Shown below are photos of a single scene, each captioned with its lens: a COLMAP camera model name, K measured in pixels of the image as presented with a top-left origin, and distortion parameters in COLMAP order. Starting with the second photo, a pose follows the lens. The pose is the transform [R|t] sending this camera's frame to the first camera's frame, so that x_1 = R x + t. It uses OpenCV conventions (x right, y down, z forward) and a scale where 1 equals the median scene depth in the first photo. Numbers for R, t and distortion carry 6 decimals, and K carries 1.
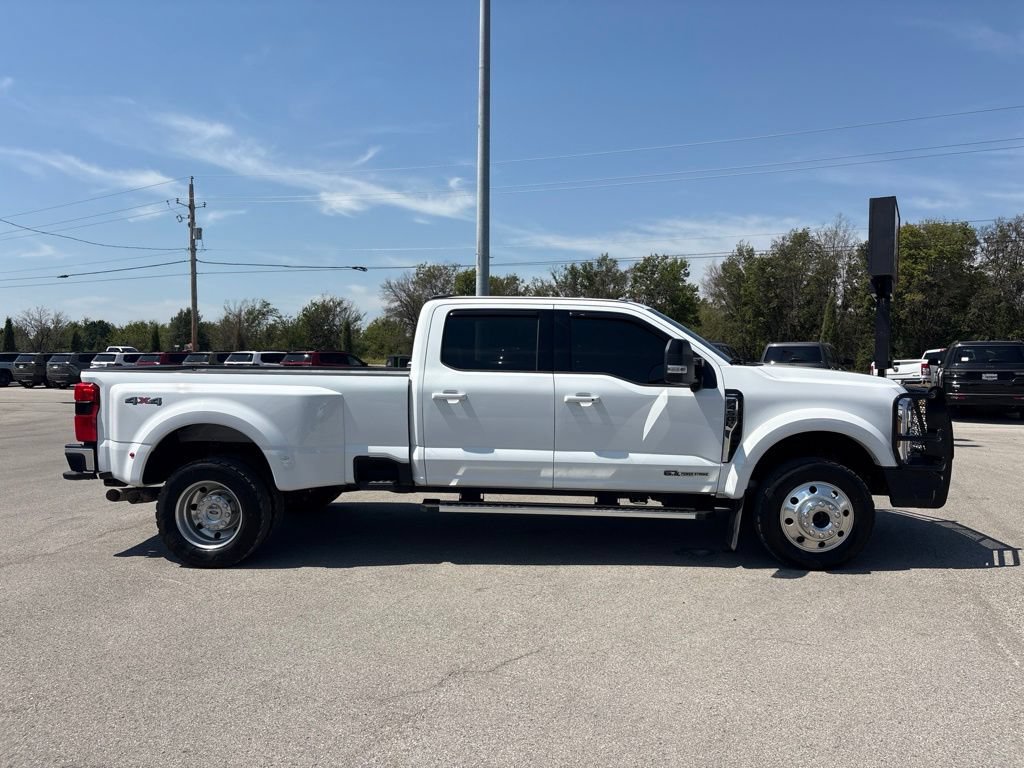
lens RADIAL K [[783.3, 0, 503.4], [0, 783.3, 385.0], [0, 0, 1]] dist [0.070186, -0.104559]
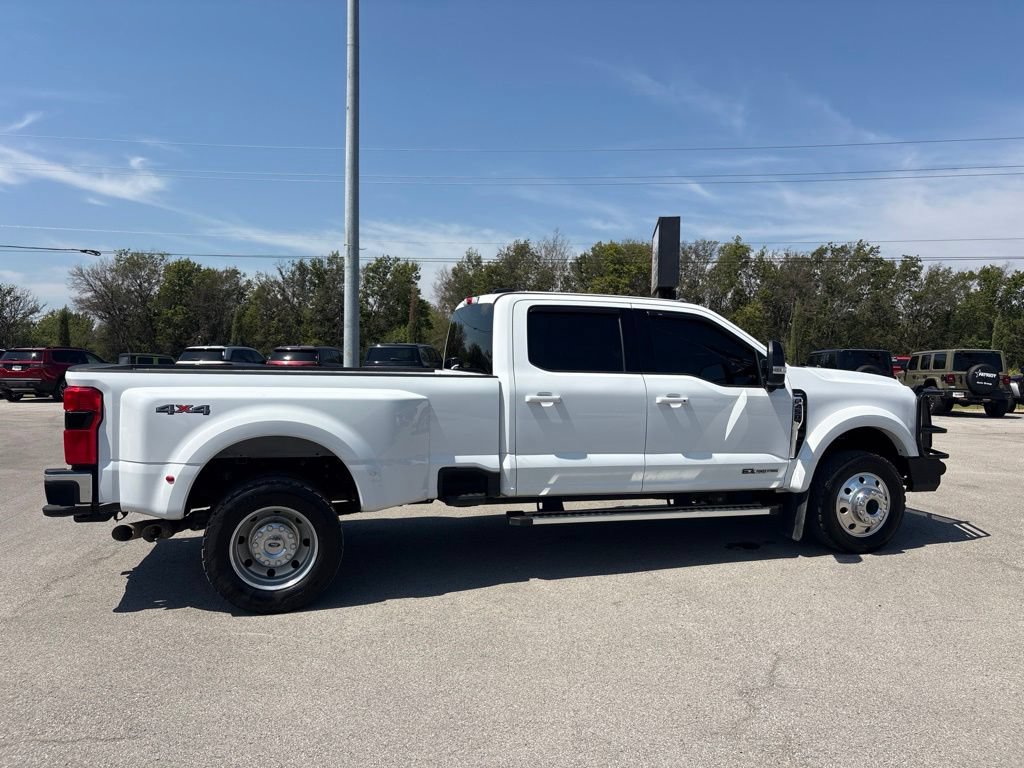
lens RADIAL K [[784.6, 0, 512.0], [0, 784.6, 384.0], [0, 0, 1]] dist [0.045217, -0.055658]
pose [[0.928045, -0.004383, 0.372443, -0.443683], [0.005310, 0.999985, -0.001461, -0.002196], [-0.372431, 0.003334, 0.928054, 0.152276]]
